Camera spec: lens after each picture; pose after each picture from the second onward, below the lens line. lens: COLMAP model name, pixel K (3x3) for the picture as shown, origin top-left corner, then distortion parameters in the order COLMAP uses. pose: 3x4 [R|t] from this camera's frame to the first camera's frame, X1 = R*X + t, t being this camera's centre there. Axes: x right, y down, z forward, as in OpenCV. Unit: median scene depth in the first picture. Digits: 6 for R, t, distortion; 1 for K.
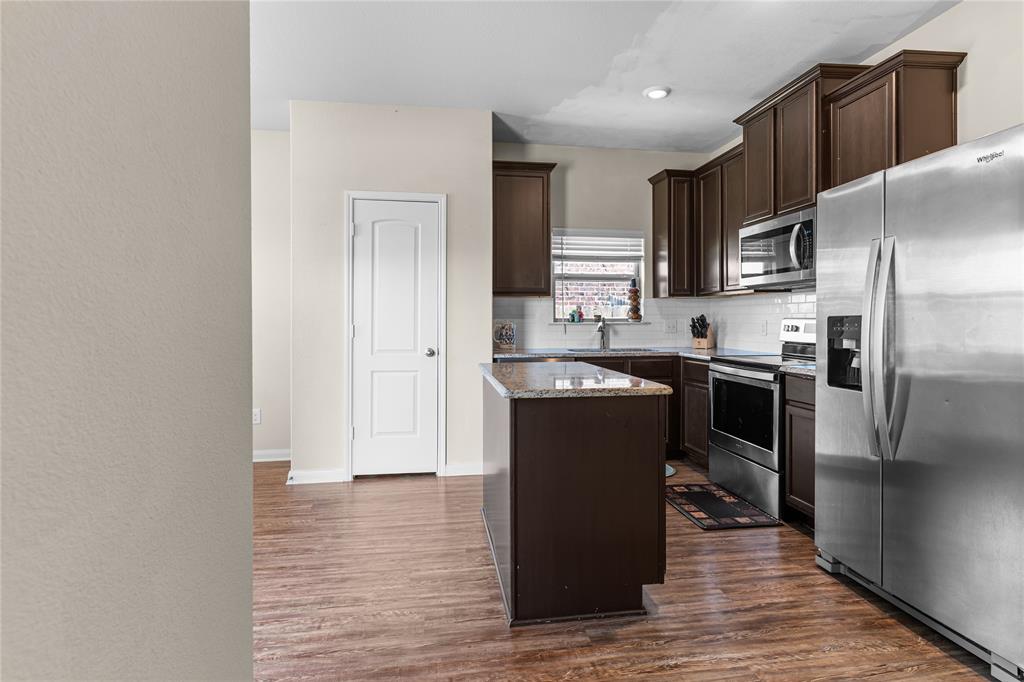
lens RADIAL K [[520.3, 0, 511.8], [0, 520.3, 322.1], [0, 0, 1]] dist [0.002171, 0.000033]
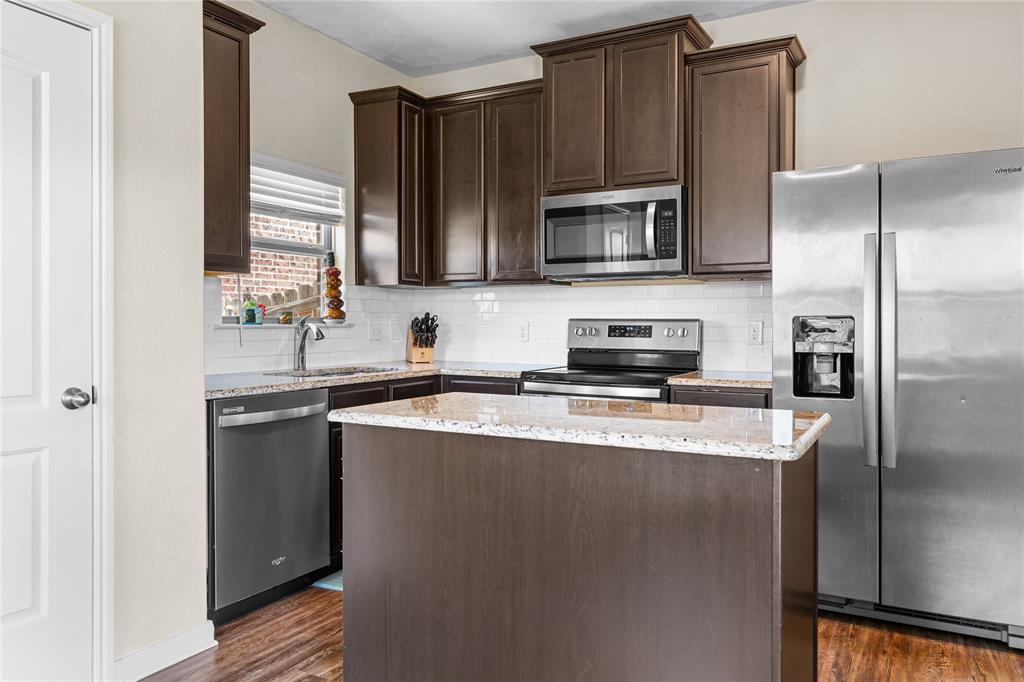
lens RADIAL K [[748.8, 0, 512.5], [0, 748.8, 323.5], [0, 0, 1]] dist [-0.002844, 0.002852]
pose [[0.606420, 0.000855, 0.795144, -0.391303], [0.000974, 0.999998, -0.001818, 0.001848], [-0.795144, 0.001877, 0.606418, 0.360224]]
